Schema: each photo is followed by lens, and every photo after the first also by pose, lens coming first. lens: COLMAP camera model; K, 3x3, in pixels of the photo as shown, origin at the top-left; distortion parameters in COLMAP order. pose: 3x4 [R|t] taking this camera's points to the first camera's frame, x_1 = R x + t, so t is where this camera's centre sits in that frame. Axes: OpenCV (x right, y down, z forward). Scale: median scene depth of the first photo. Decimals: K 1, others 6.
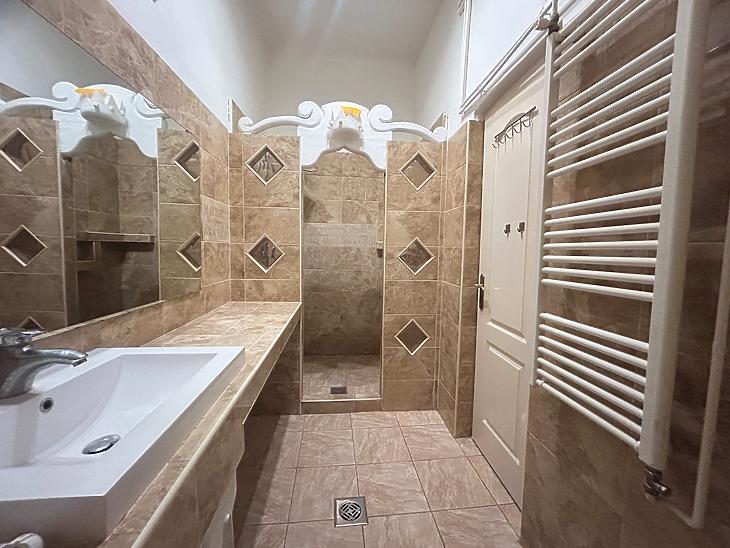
lens RADIAL K [[294.2, 0, 364.9], [0, 294.2, 270.9], [0, 0, 1]] dist [-0.001554, 0.000087]
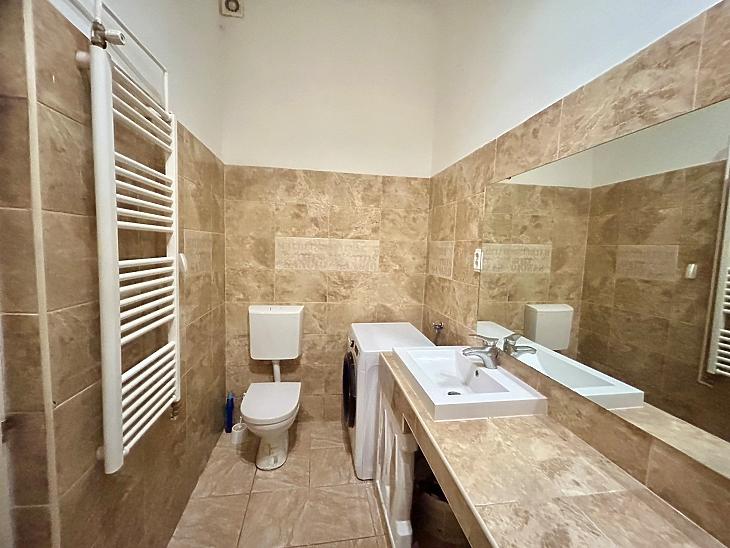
lens RADIAL K [[294.2, 0, 364.9], [0, 294.2, 270.9], [0, 0, 1]] dist [-0.001554, 0.000087]
pose [[-0.996591, -0.043027, -0.070391, -0.025001], [-0.053185, 0.987335, 0.149467, -0.176331], [0.063069, 0.152701, -0.986258, 0.927854]]
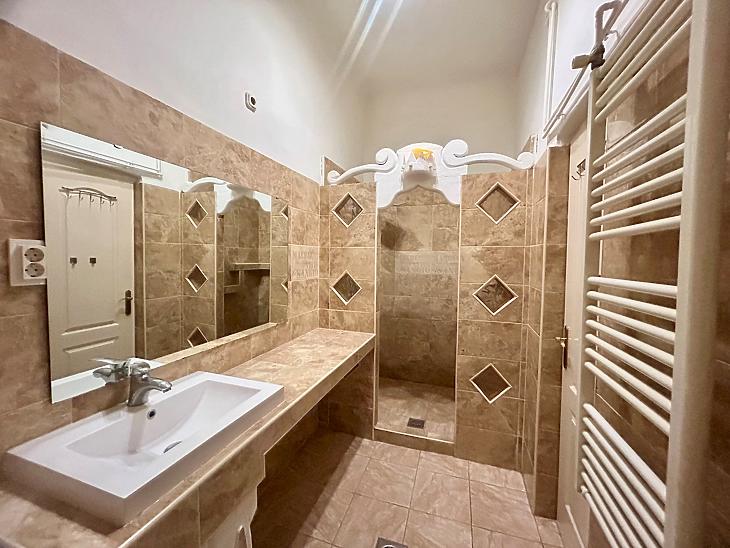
lens RADIAL K [[294.2, 0, 364.9], [0, 294.2, 270.9], [0, 0, 1]] dist [-0.001554, 0.000087]
pose [[0.915142, 0.011864, -0.402957, 0.183492], [-0.026808, 0.999145, -0.031466, -0.091020], [0.402239, 0.039598, 0.914678, -0.003495]]
